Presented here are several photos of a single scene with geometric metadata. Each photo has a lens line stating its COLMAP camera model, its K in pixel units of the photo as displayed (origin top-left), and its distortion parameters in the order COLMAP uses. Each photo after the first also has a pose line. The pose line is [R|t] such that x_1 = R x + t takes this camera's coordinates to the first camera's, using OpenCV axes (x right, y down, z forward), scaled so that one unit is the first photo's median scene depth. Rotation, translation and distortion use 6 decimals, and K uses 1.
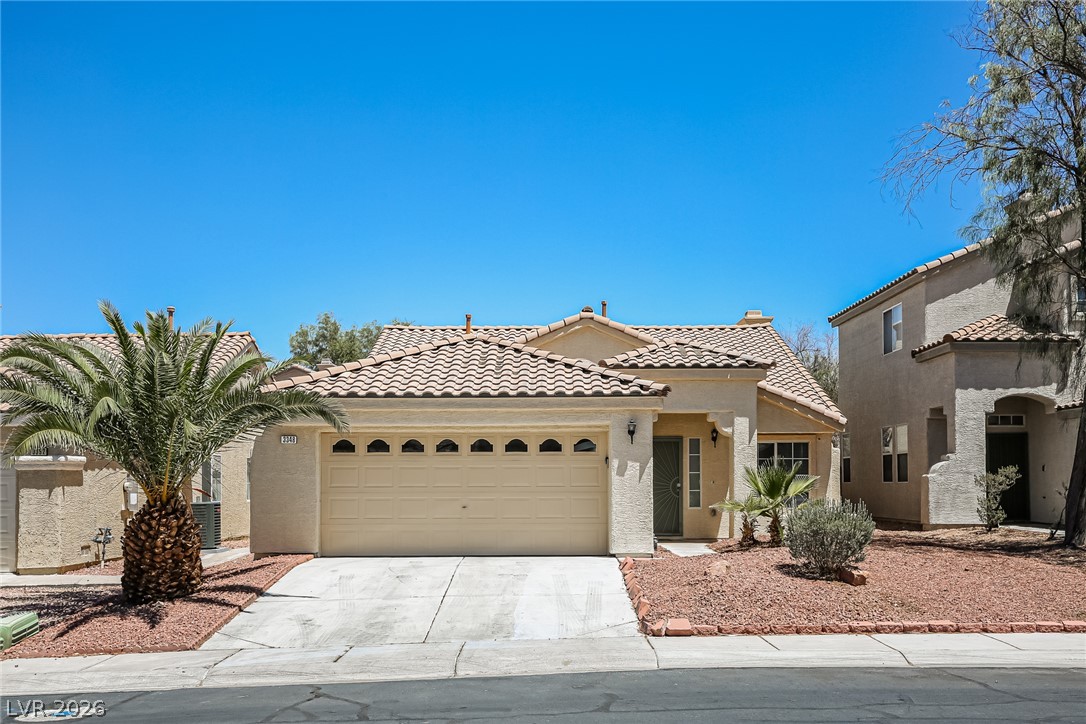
lens RADIAL K [[1079.8, 0, 543.1], [0, 1079.8, 366.2], [0, 0, 1]] dist [0.040372, 0.000000]
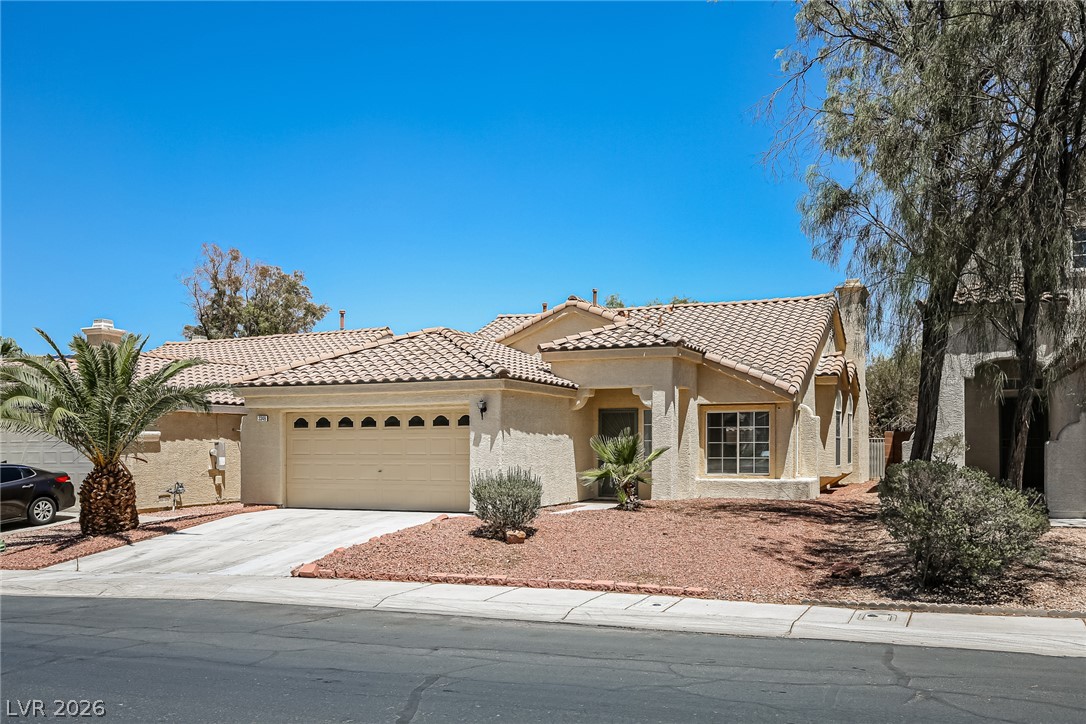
lens RADIAL K [[985.7, 0, 542.5], [0, 985.7, 357.6], [0, 0, 1]] dist [0.014533, 0.000000]
pose [[0.915505, -0.035915, -0.400700, 0.555169], [0.045484, 0.998861, 0.014392, -0.007898], [0.399727, -0.031401, 0.916096, 0.038542]]
